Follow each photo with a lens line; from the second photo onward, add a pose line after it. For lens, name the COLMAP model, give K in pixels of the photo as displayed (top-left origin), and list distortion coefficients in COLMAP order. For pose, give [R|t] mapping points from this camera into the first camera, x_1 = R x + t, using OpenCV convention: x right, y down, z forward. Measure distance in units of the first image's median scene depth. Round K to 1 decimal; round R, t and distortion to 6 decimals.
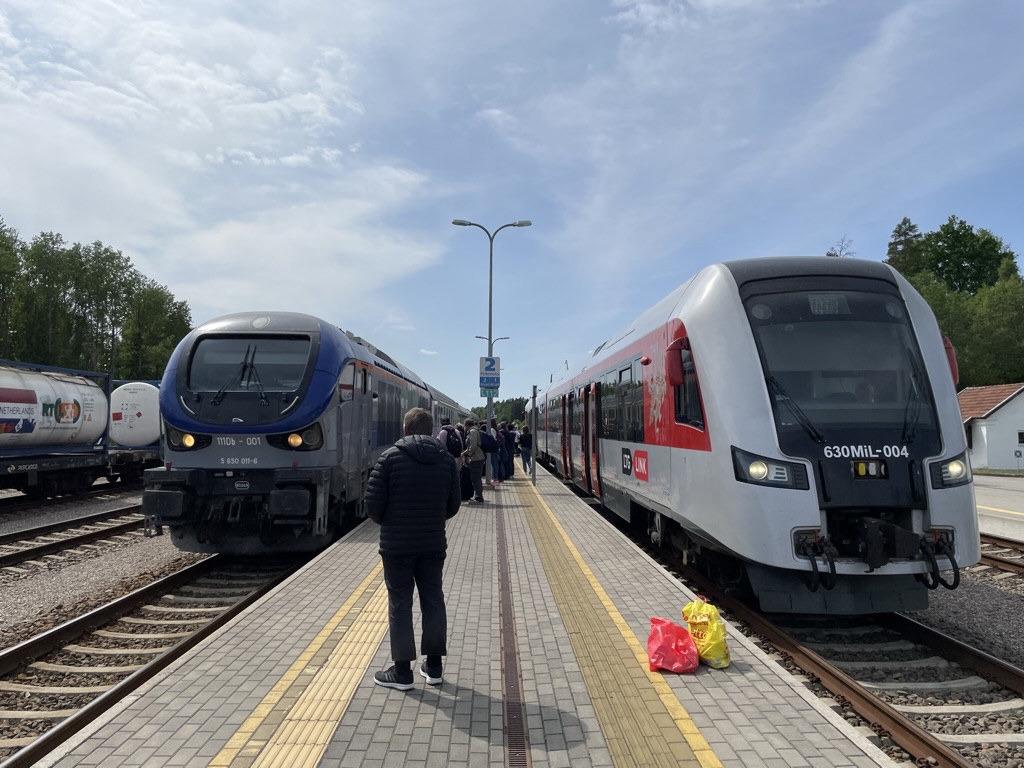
lens RADIAL K [[776.6, 0, 512.0], [0, 776.6, 384.0], [0, 0, 1]] dist [-0.010156, 0.001663]
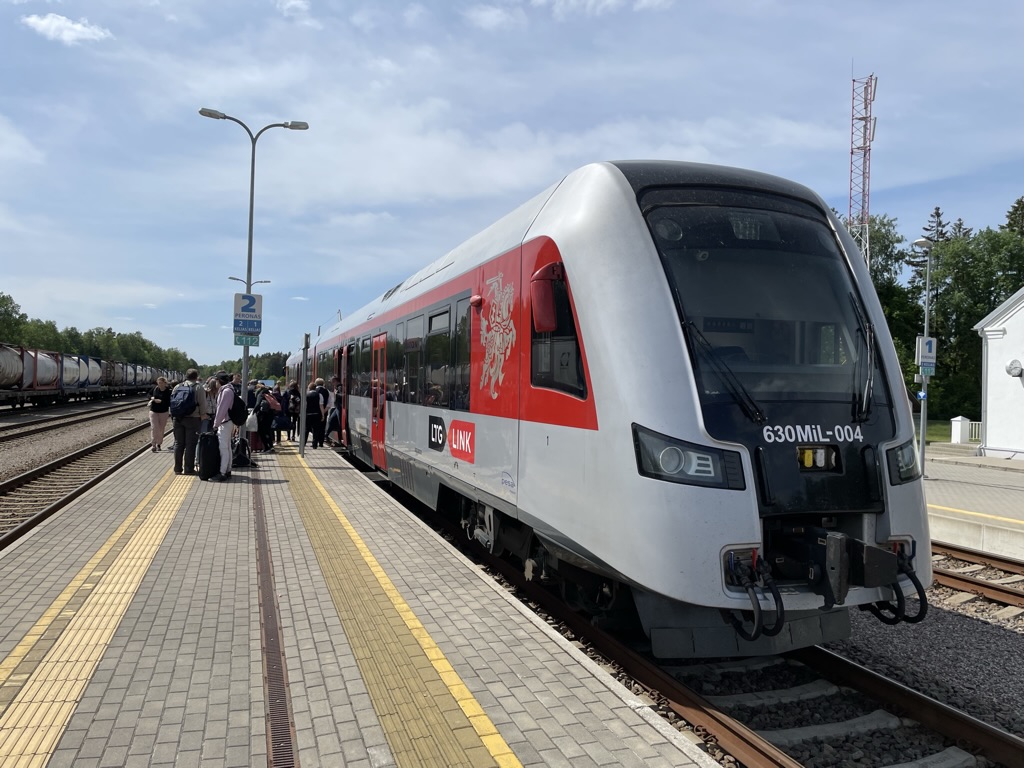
lens RADIAL K [[776.6, 0, 512.0], [0, 776.6, 384.0], [0, 0, 1]] dist [-0.010156, 0.001663]
pose [[0.957055, 0.022106, 0.289061, -0.010578], [-0.037083, 0.998233, 0.046437, 0.019262], [-0.287524, -0.055162, 0.956184, 0.401638]]
